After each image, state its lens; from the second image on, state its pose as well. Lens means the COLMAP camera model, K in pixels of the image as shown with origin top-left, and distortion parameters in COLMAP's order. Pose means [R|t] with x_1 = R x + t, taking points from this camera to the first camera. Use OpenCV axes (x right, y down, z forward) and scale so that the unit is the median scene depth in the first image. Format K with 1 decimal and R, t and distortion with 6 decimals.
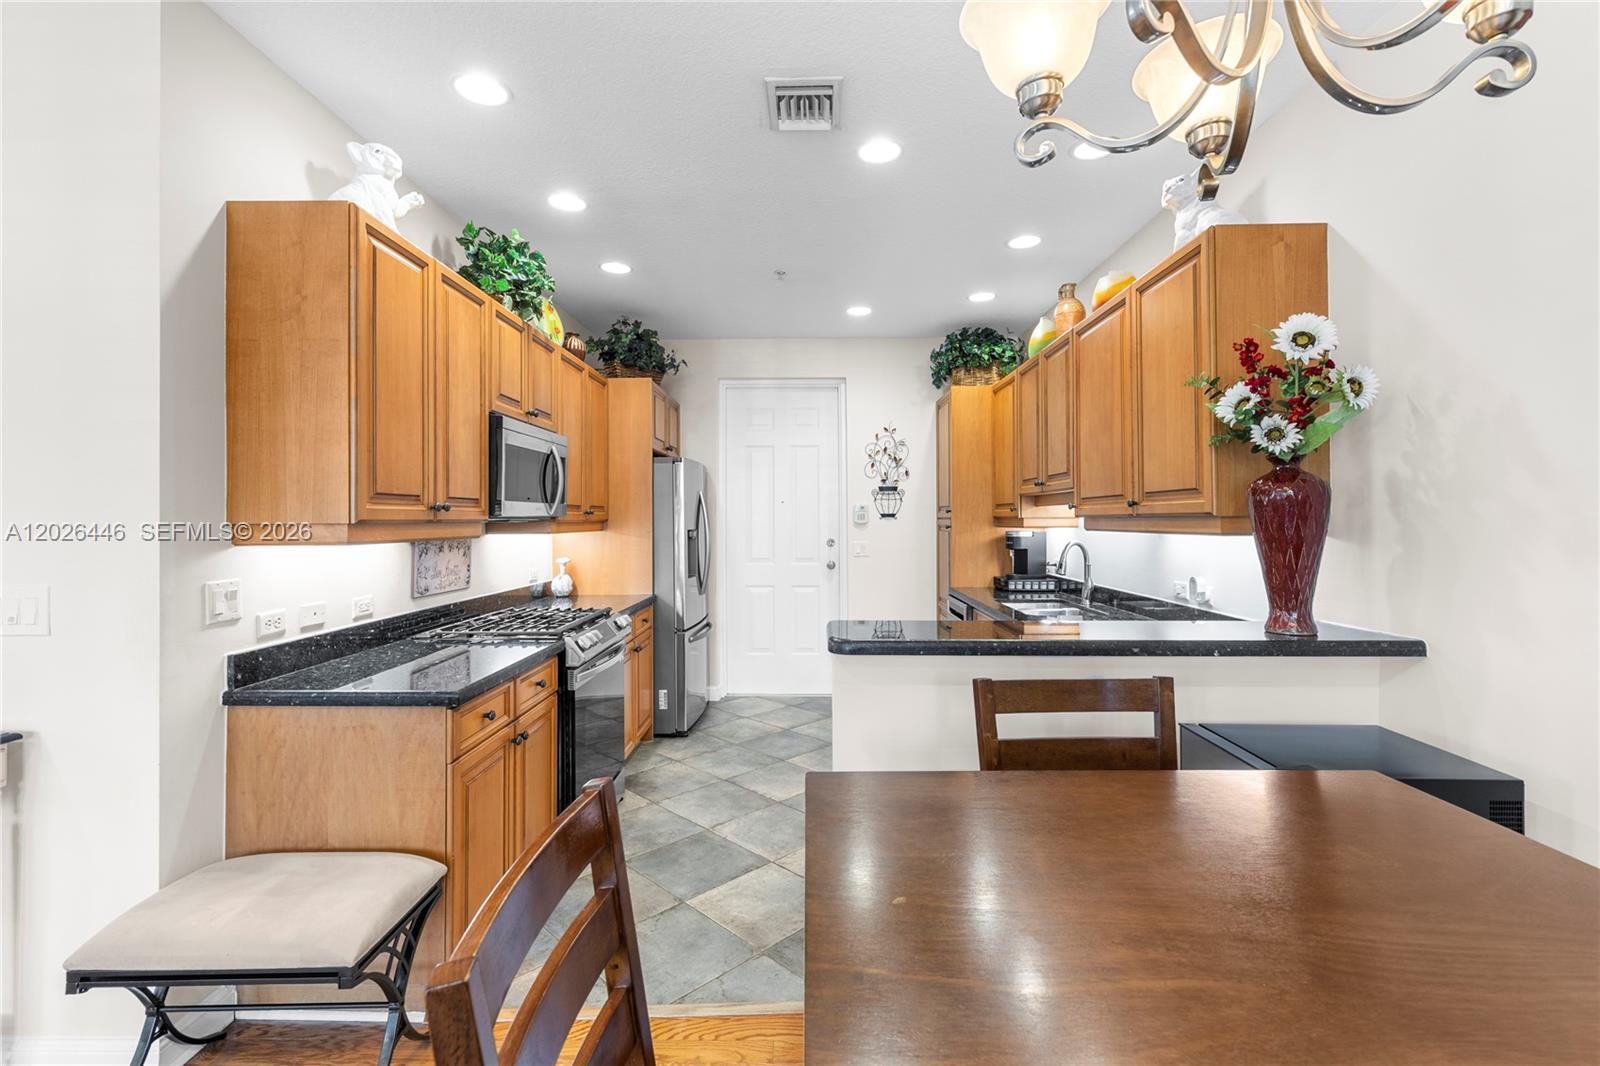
lens RADIAL K [[720.7, 0, 799.8], [0, 720.7, 517.6], [0, 0, 1]] dist [0.003607, -0.000010]
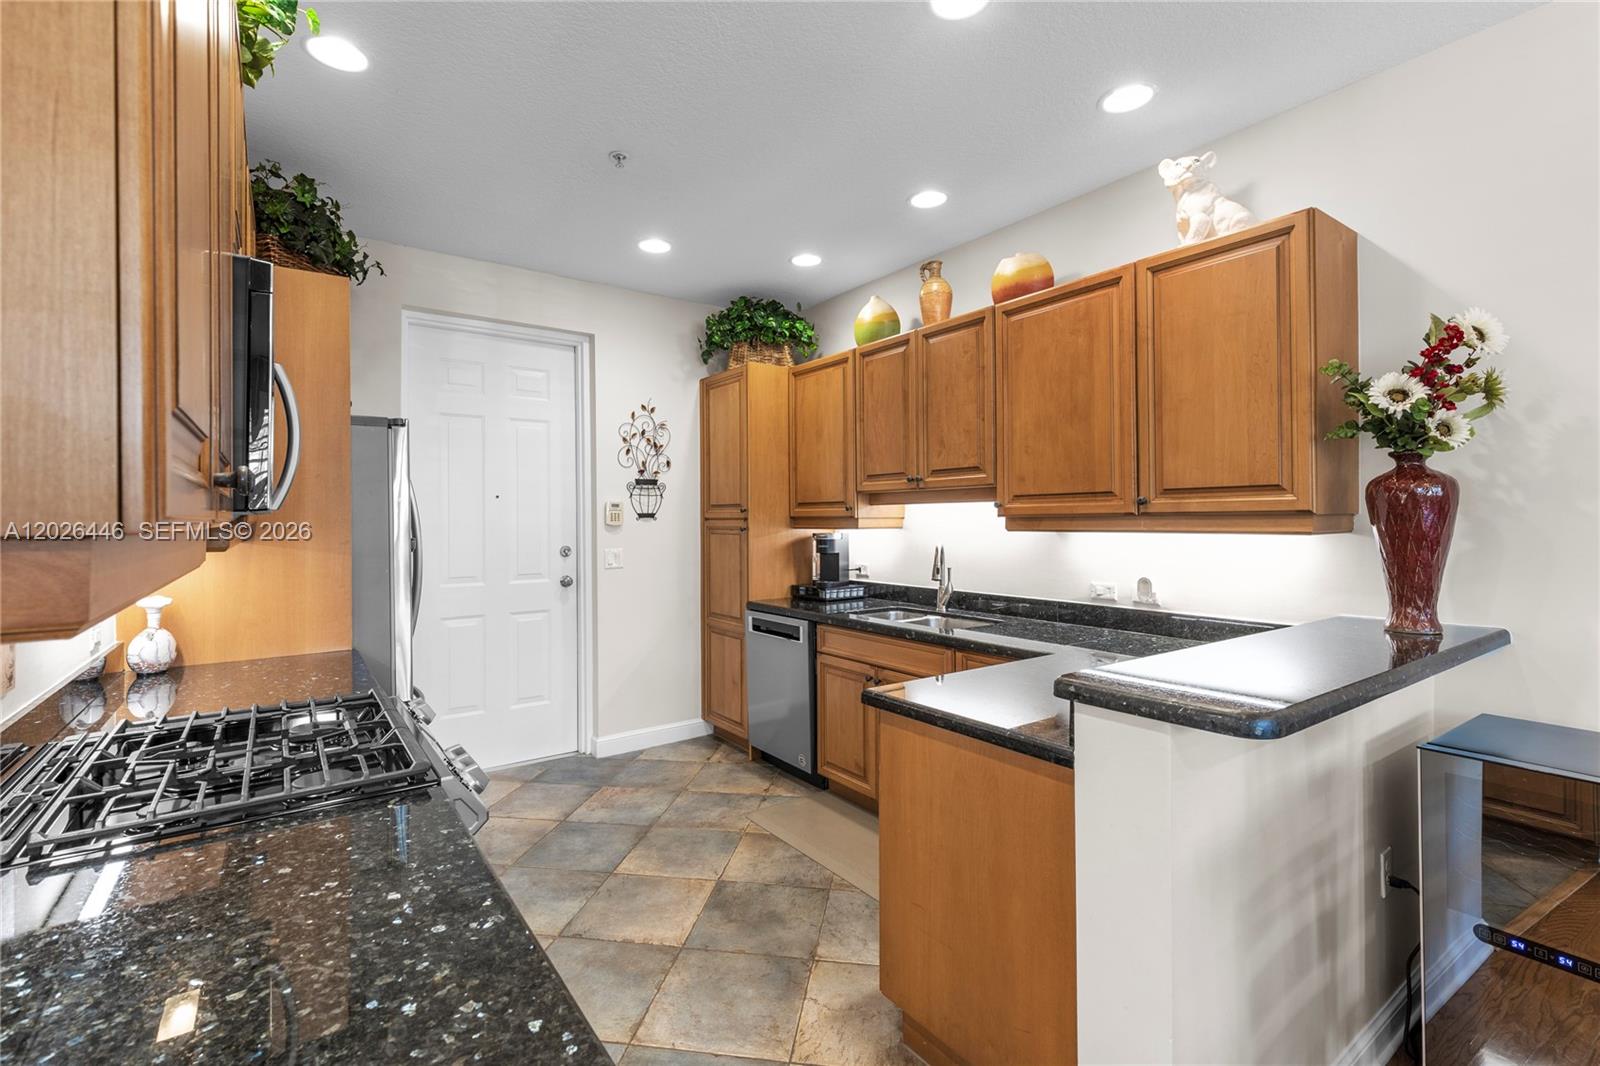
lens RADIAL K [[720.7, 0, 799.8], [0, 720.7, 517.6], [0, 0, 1]] dist [0.003607, -0.000010]
pose [[0.804676, -0.000388, 0.593714, -0.354599], [0.001965, 0.999996, -0.002011, 0.002167], [-0.593710, 0.002785, 0.804674, 0.425960]]
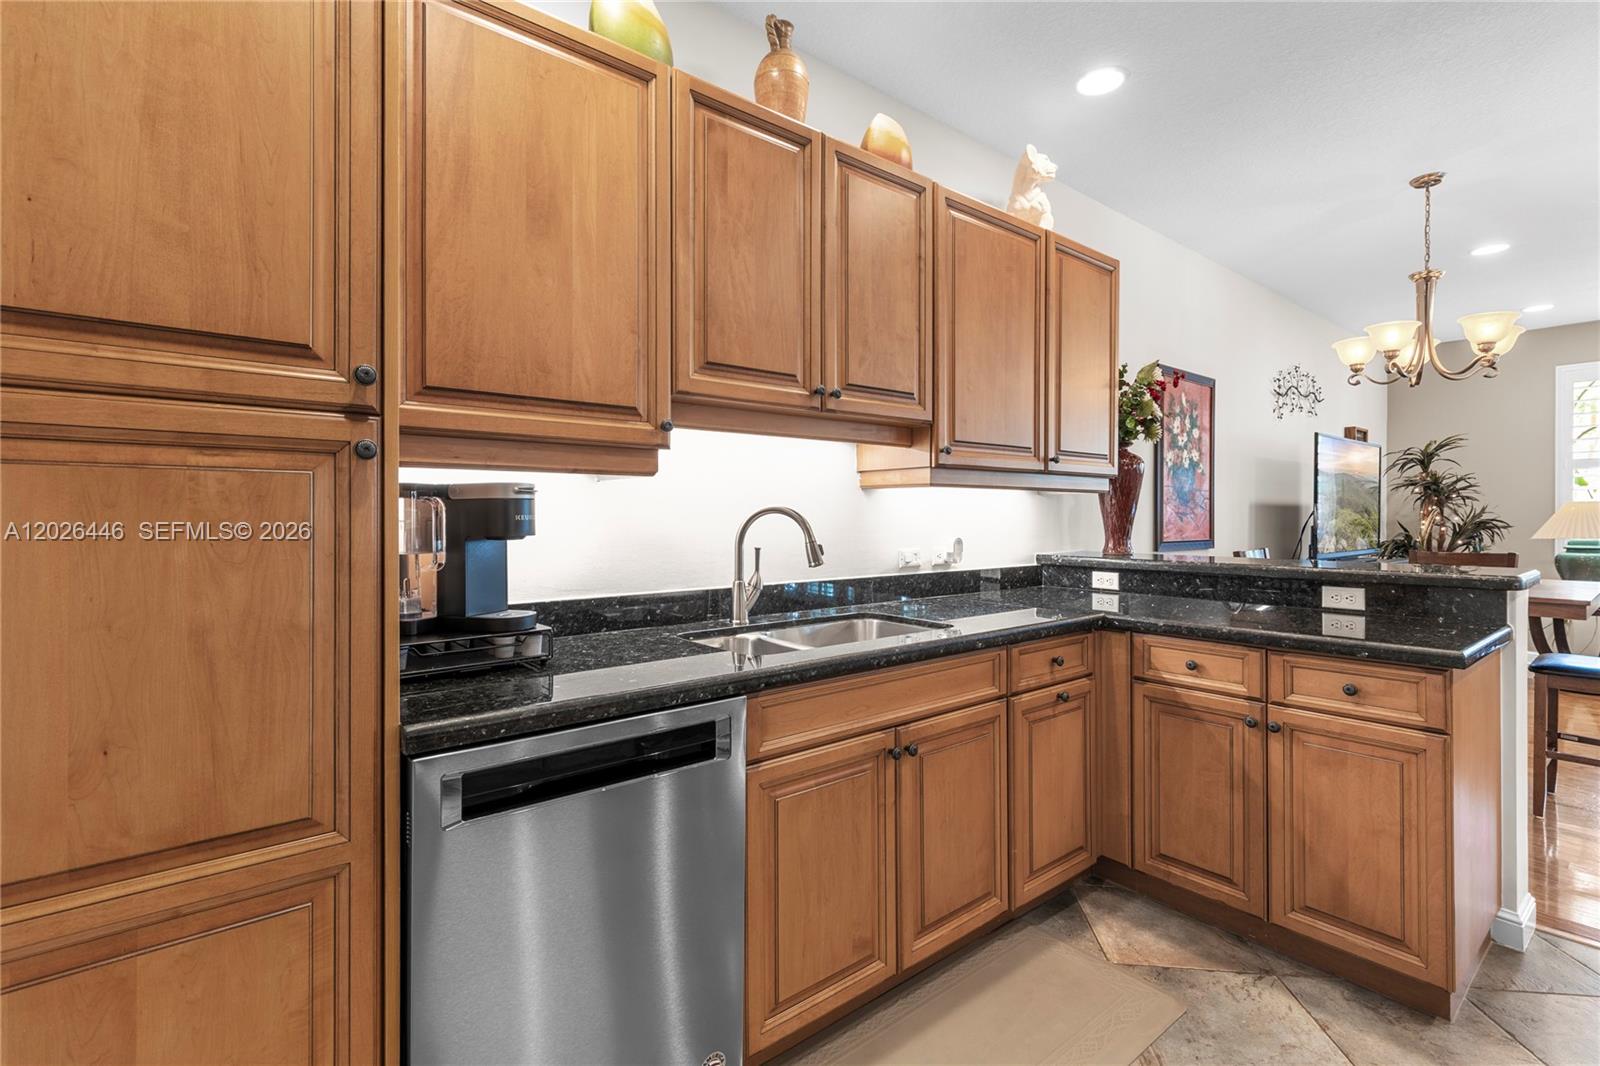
lens RADIAL K [[720.5, 0, 805.5], [0, 720.5, 522.8], [0, 0, 1]] dist [0.008109, -0.000168]
pose [[-0.638566, -0.004544, 0.769554, -0.058983], [-0.000123, 0.999983, 0.005803, 0.048931], [-0.769567, 0.003611, -0.638555, 1.539696]]
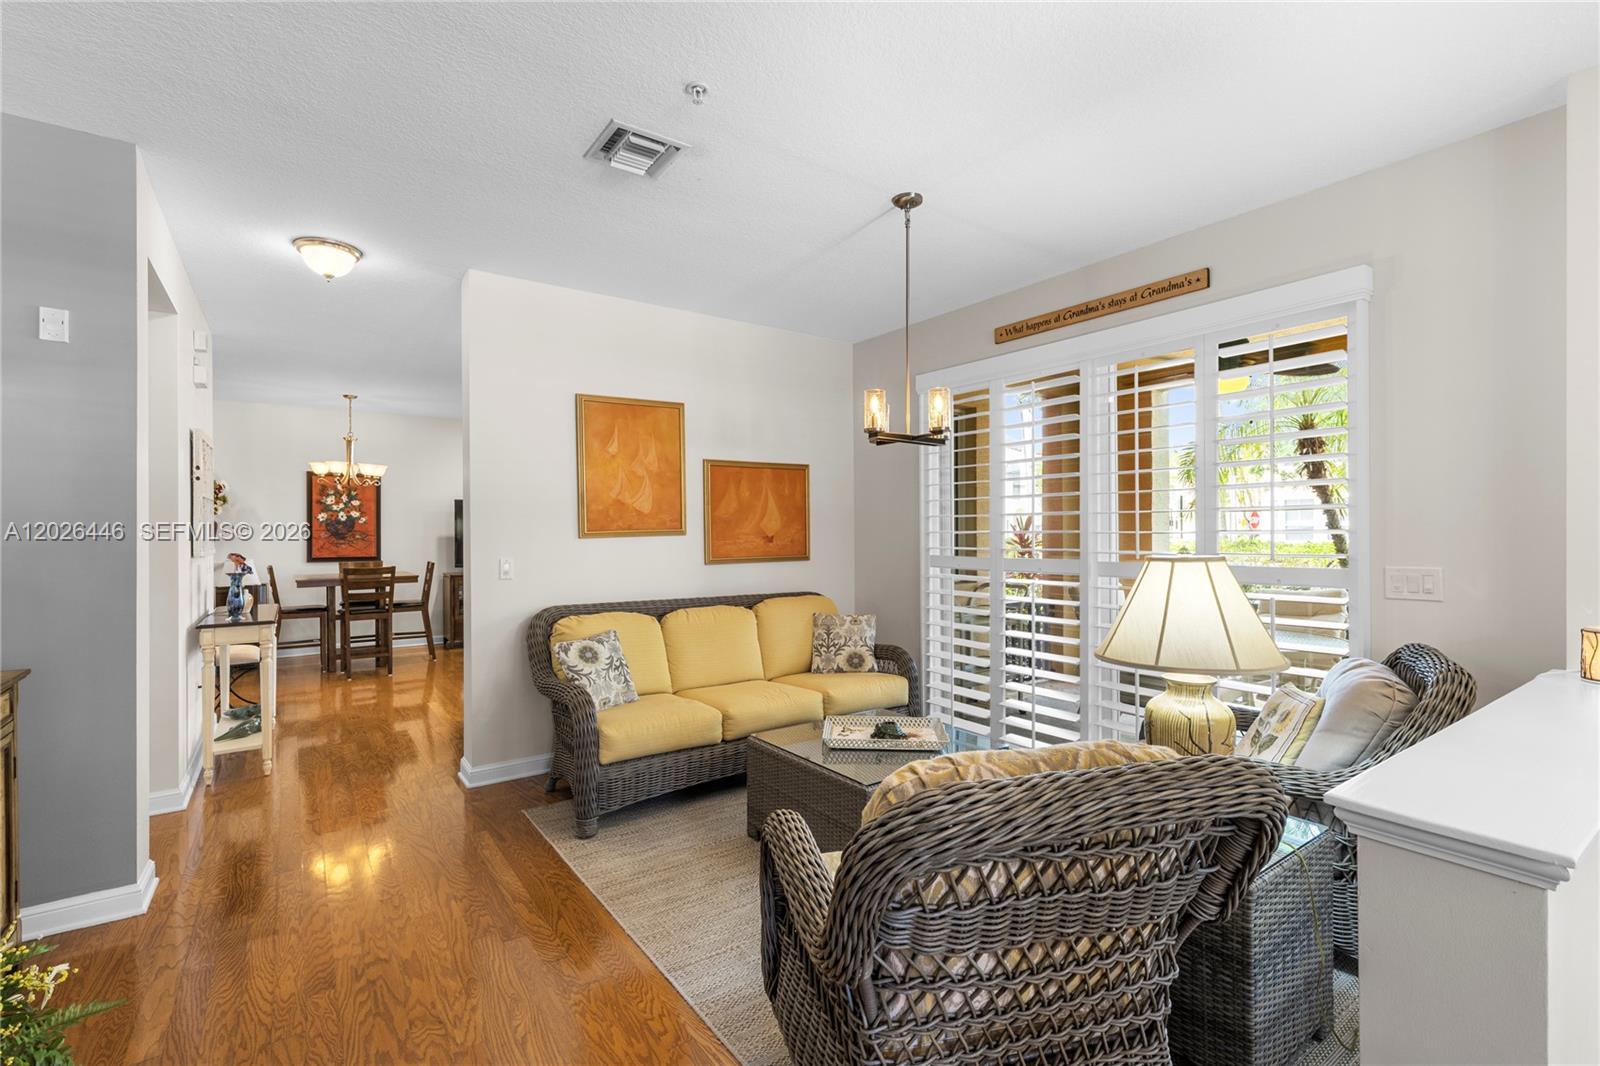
lens RADIAL K [[716.1, 0, 800.0], [0, 716.1, 533.0], [0, 0, 1]] dist [0.010242, -0.000335]
pose [[-0.588166, 0.002605, 0.808736, -2.446717], [0.005320, 0.999986, 0.000649, 0.011922], [-0.808723, 0.004684, -0.588172, 0.433629]]
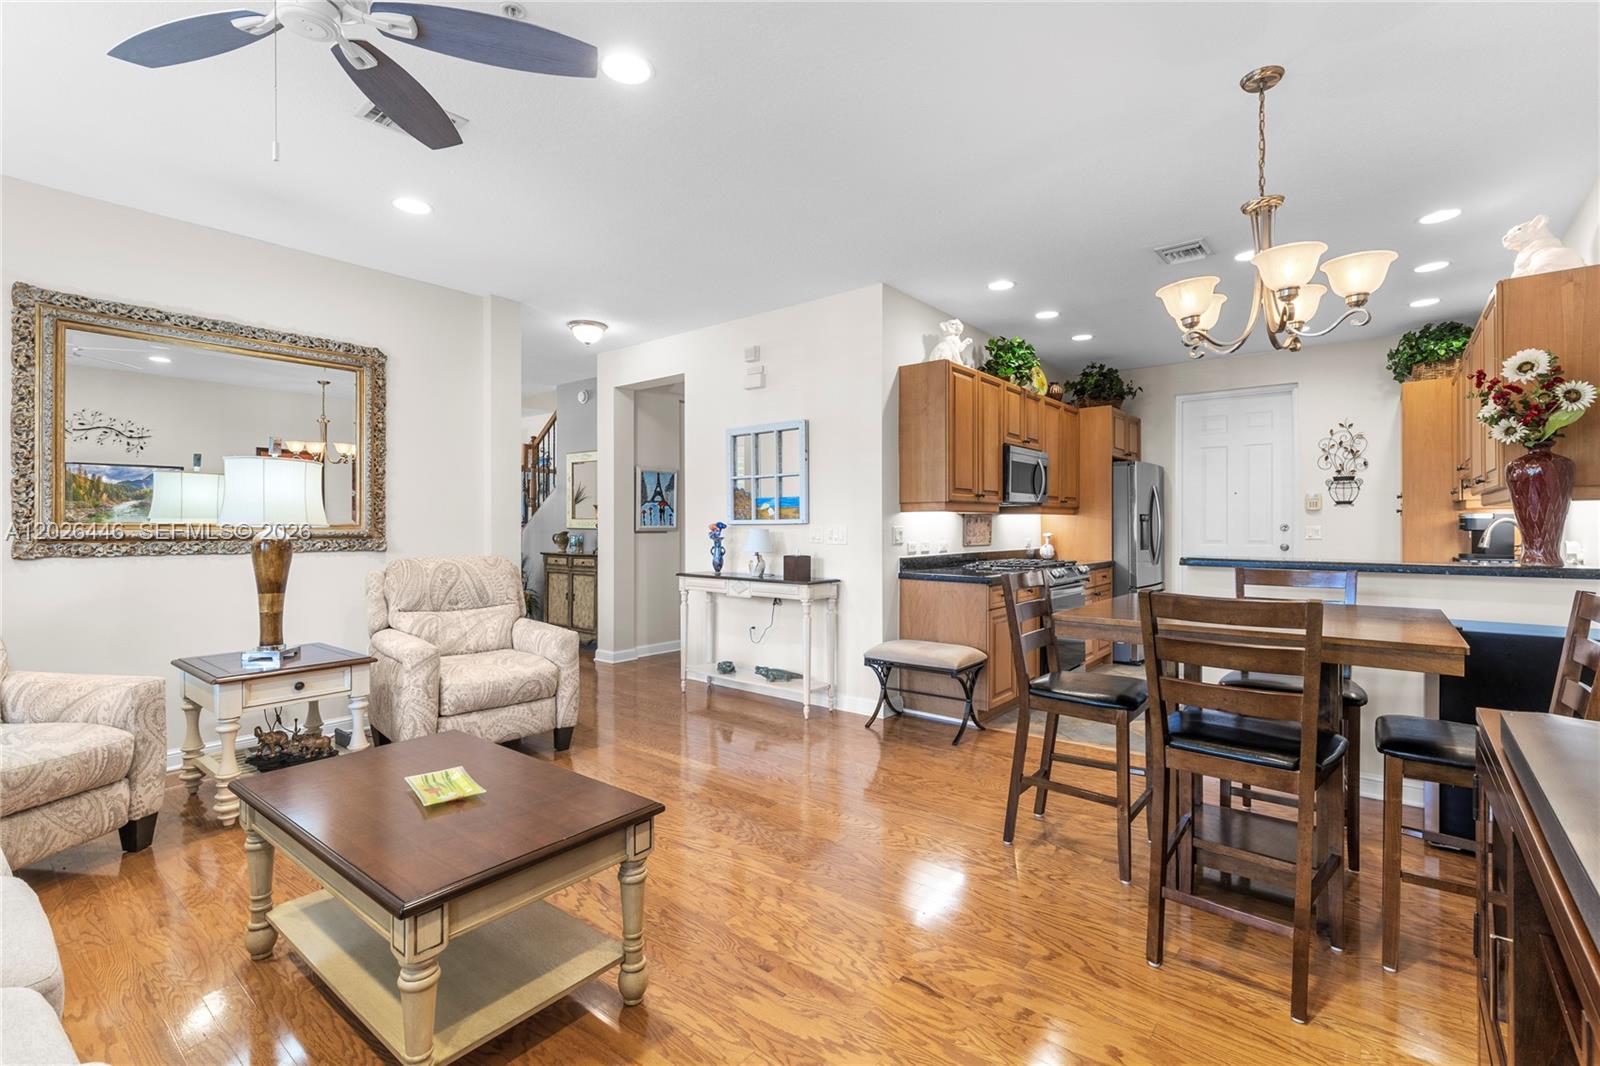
lens RADIAL K [[720.5, 0, 805.5], [0, 720.5, 522.8], [0, 0, 1]] dist [0.008109, -0.000168]
pose [[0.789828, 0.000825, -0.613328, 0.250100], [0.000188, 0.999999, 0.001587, 0.042926], [0.613329, -0.001368, 0.789826, -0.636878]]
